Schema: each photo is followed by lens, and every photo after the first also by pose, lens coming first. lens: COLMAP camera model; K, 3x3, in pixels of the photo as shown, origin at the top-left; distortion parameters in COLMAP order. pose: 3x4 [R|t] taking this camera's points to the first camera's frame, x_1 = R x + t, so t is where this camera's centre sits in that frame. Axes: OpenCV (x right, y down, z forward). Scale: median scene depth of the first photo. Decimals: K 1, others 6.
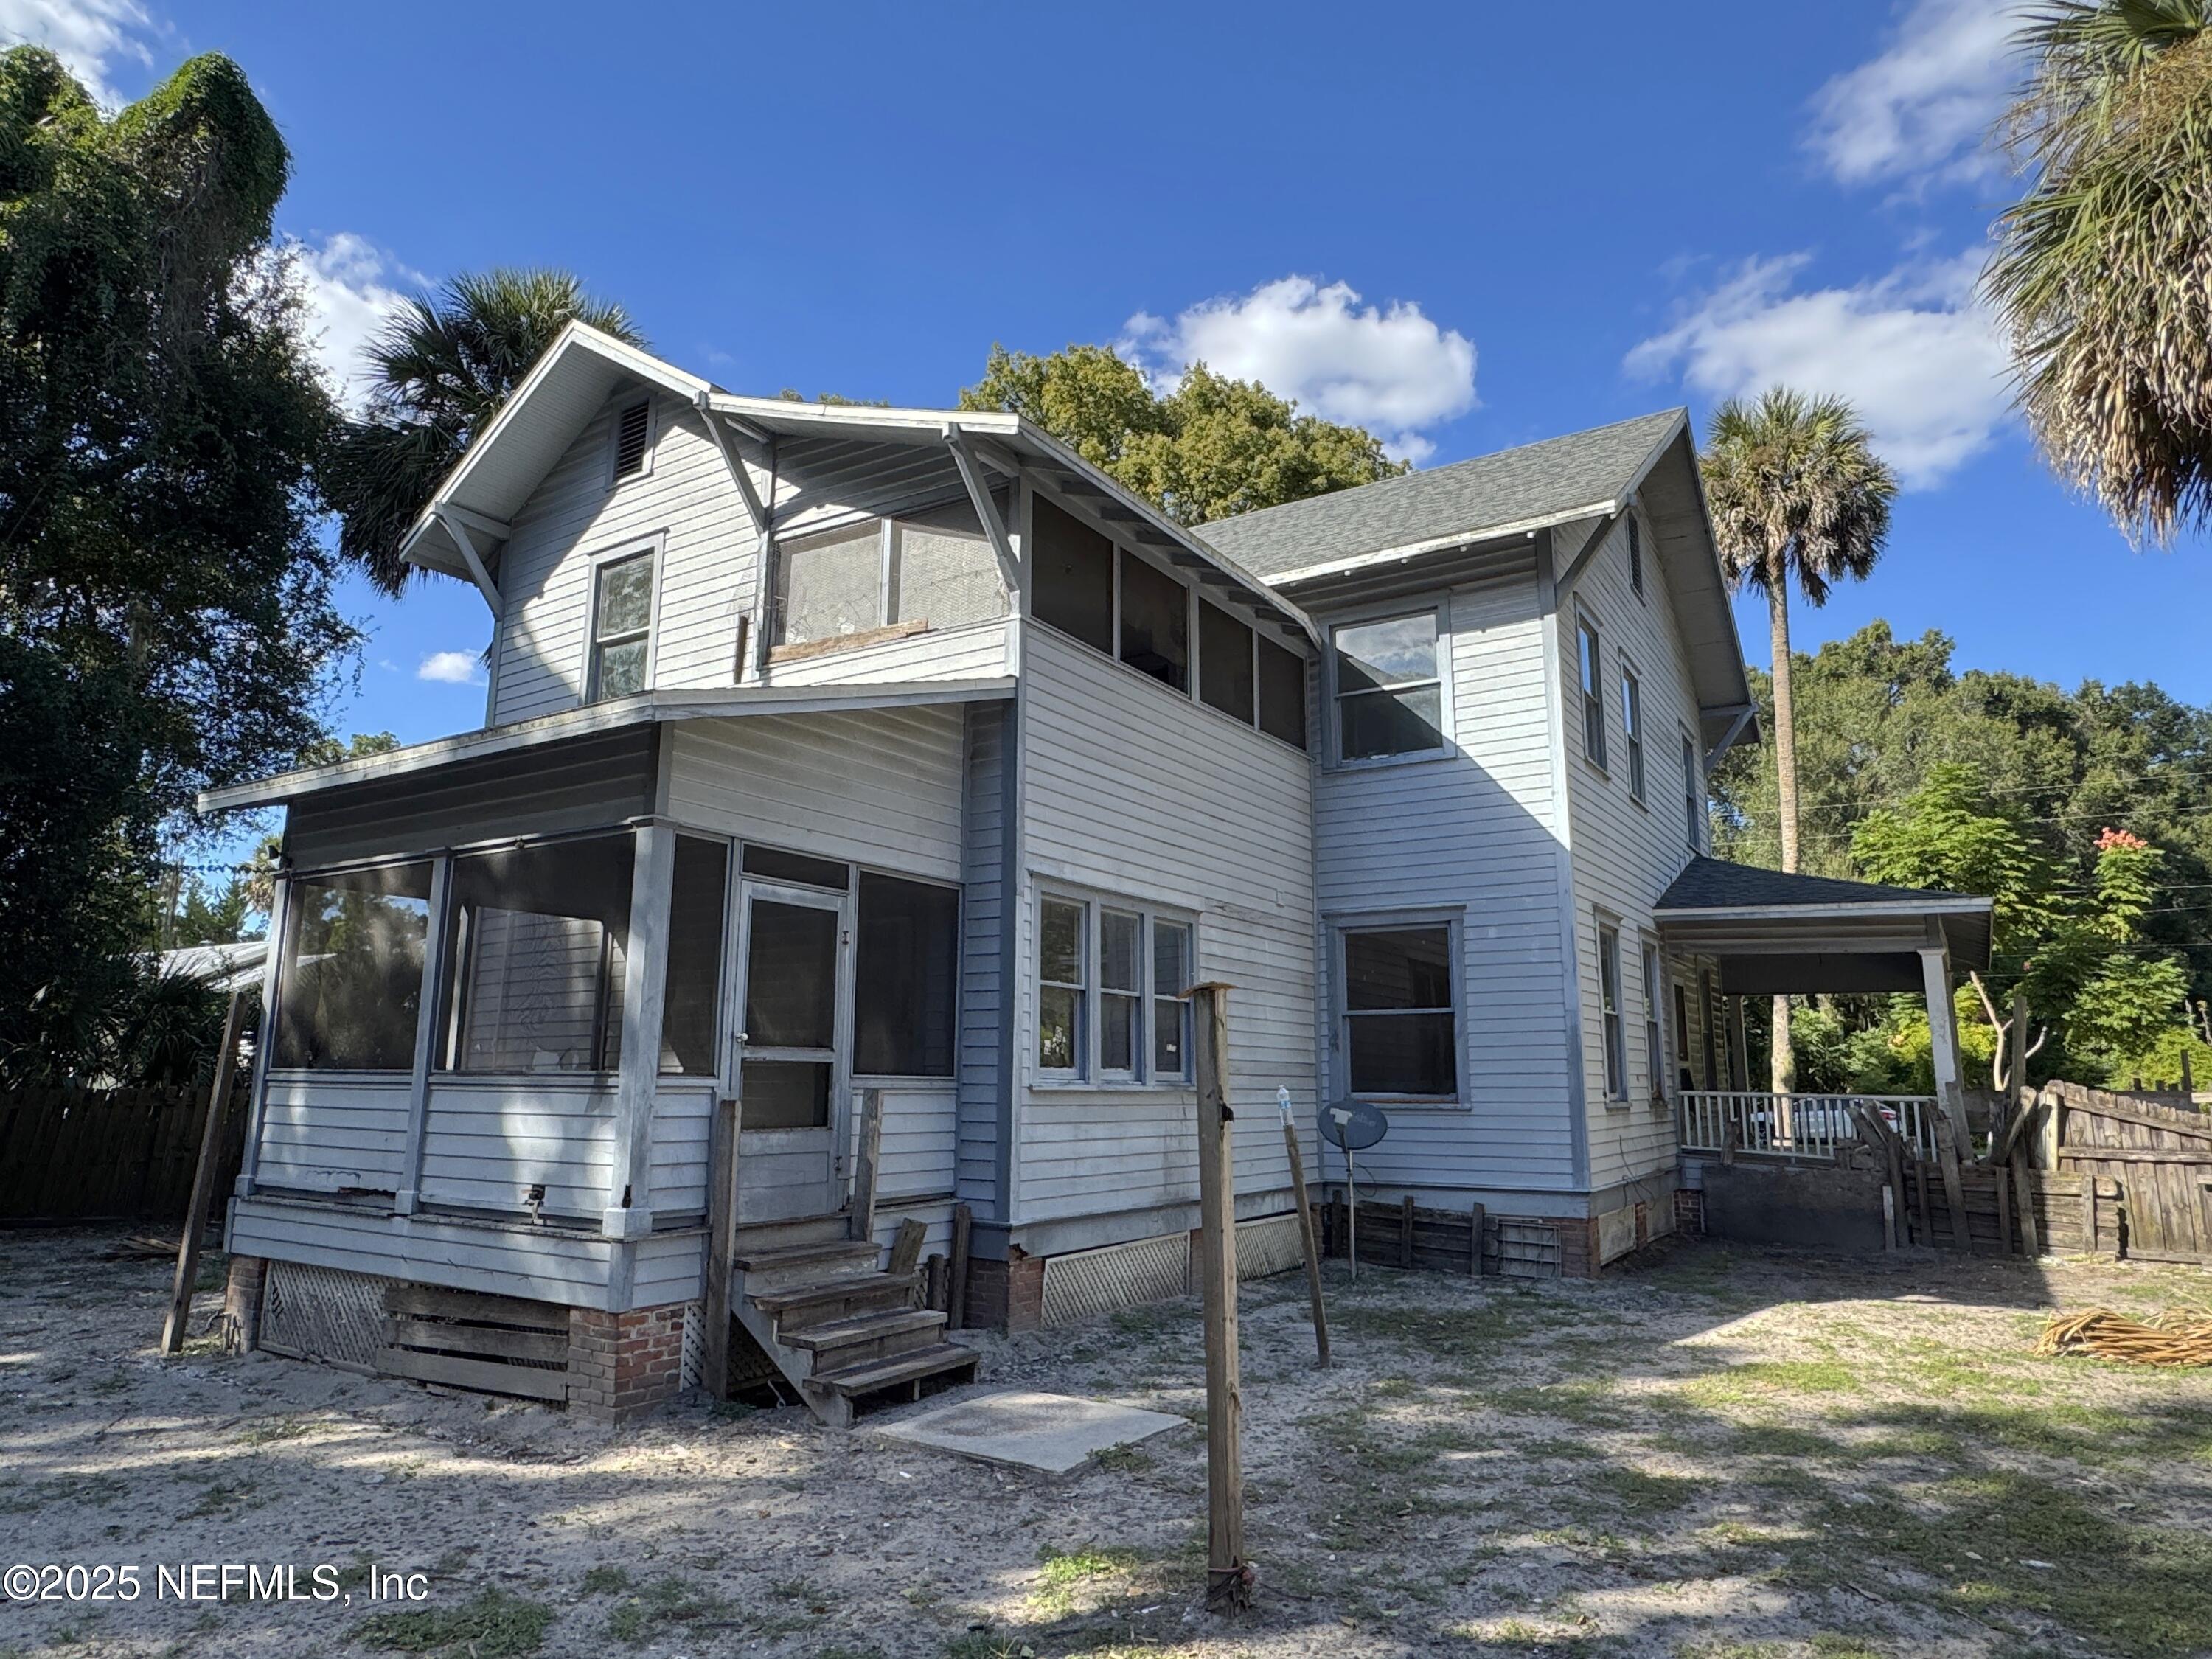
lens RADIAL K [[1339.5, 0, 1100.1], [0, 1339.5, 827.7], [0, 0, 1]] dist [0.001141, -0.004469]
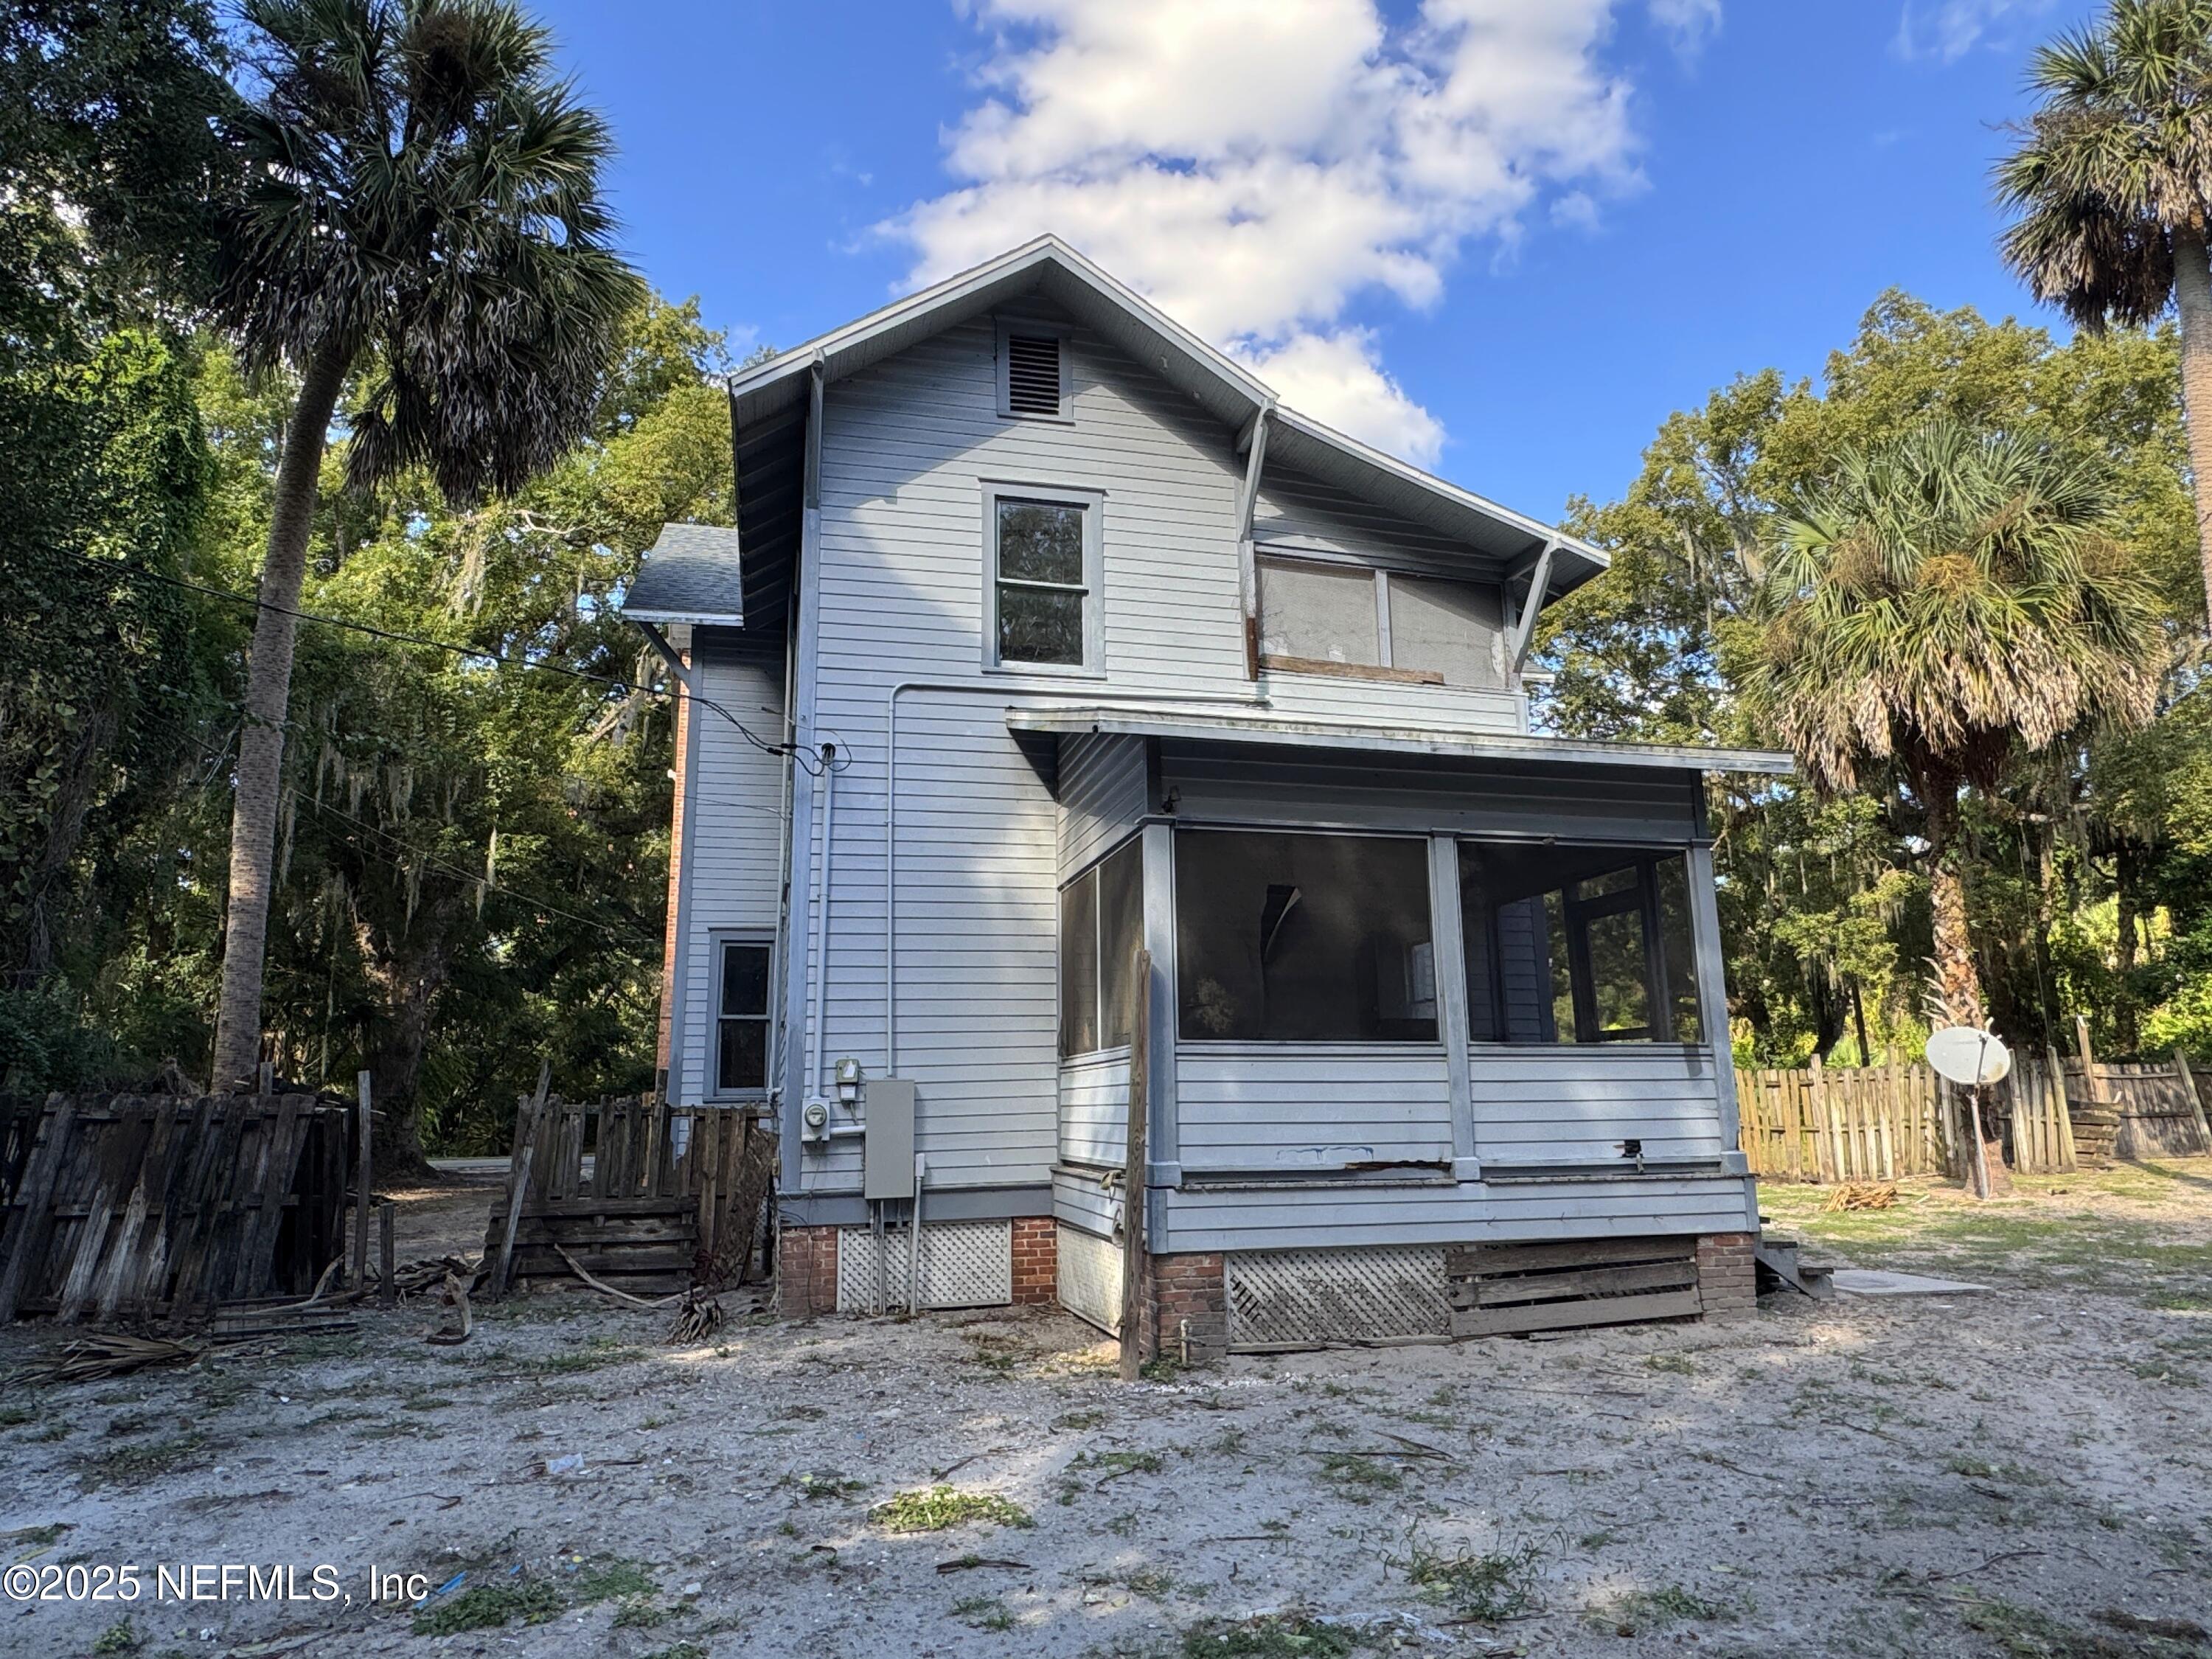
lens RADIAL K [[1339.5, 0, 1100.1], [0, 1339.5, 827.7], [0, 0, 1]] dist [0.001141, -0.004469]
pose [[0.686392, 0.132679, 0.715026, -1.047179], [-0.122494, 0.990261, -0.066162, 0.085340], [-0.716841, -0.042173, 0.695960, 0.346369]]
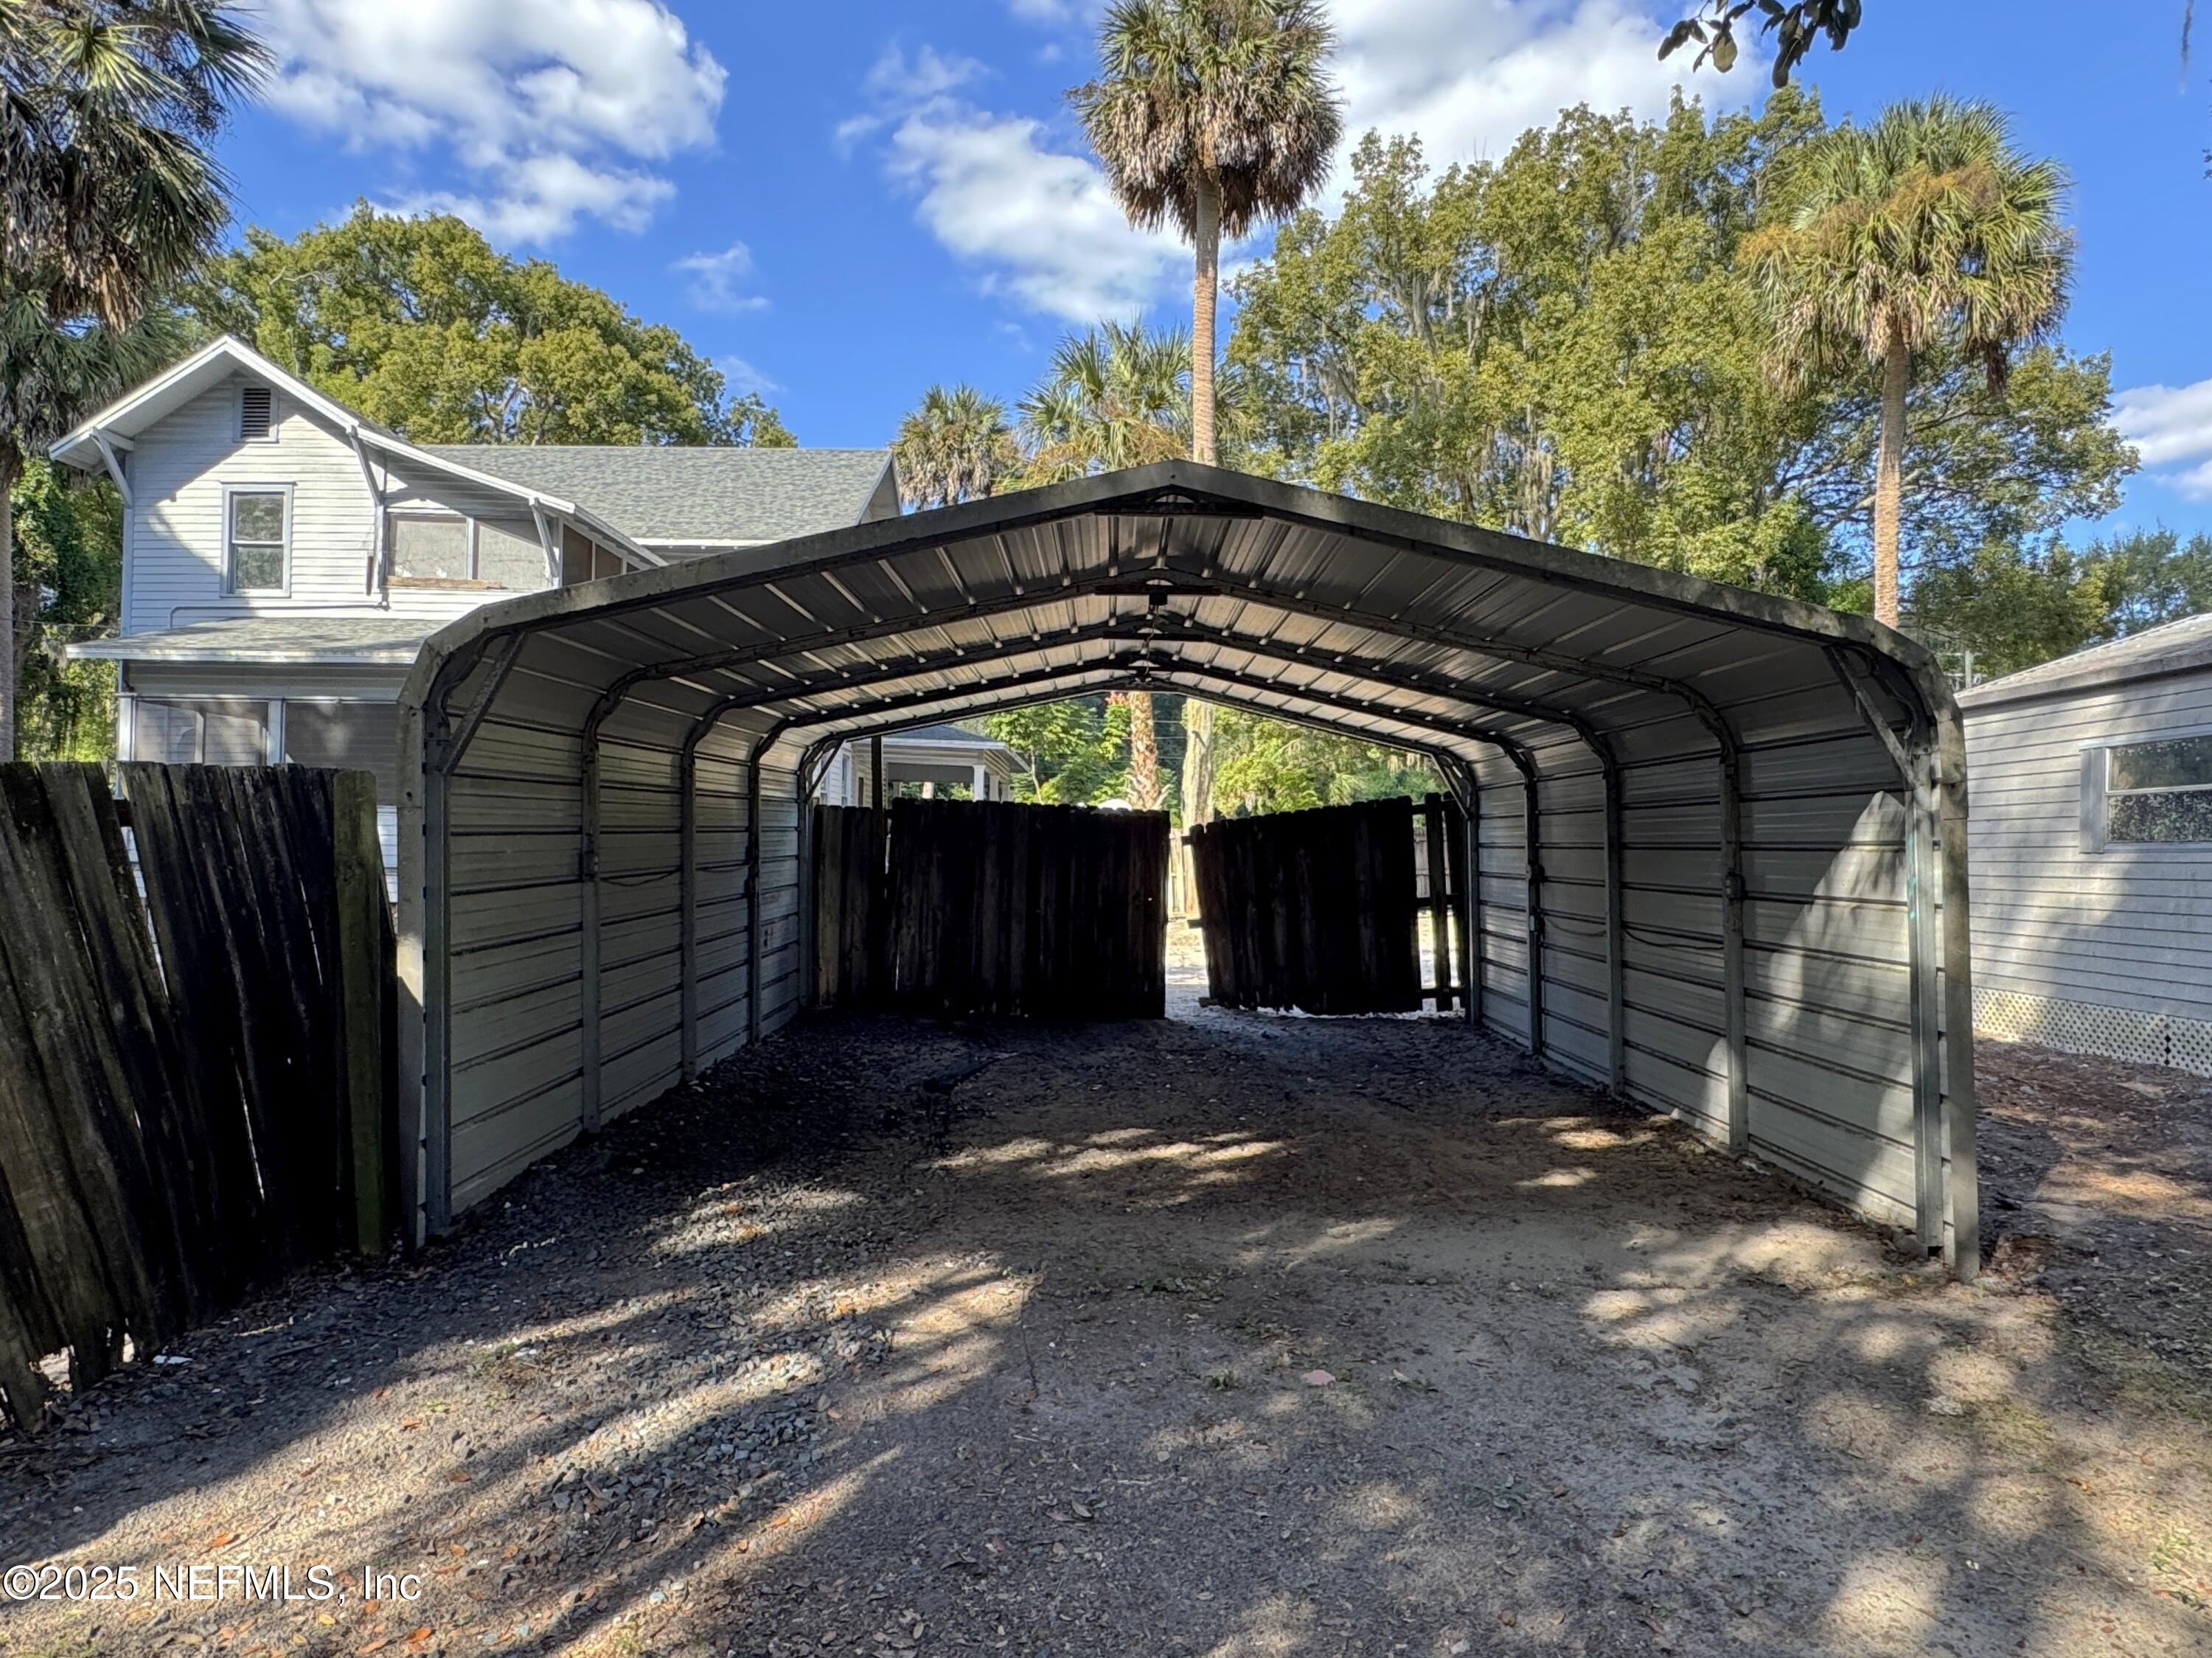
lens RADIAL K [[1339.4, 0, 1100.1], [0, 1339.4, 827.2], [0, 0, 1]] dist [0.001141, -0.004469]
pose [[0.846592, 0.017776, 0.531946, -0.377774], [-0.109087, 0.984020, 0.140729, -0.156284], [-0.520944, -0.177168, 0.835002, -1.023432]]
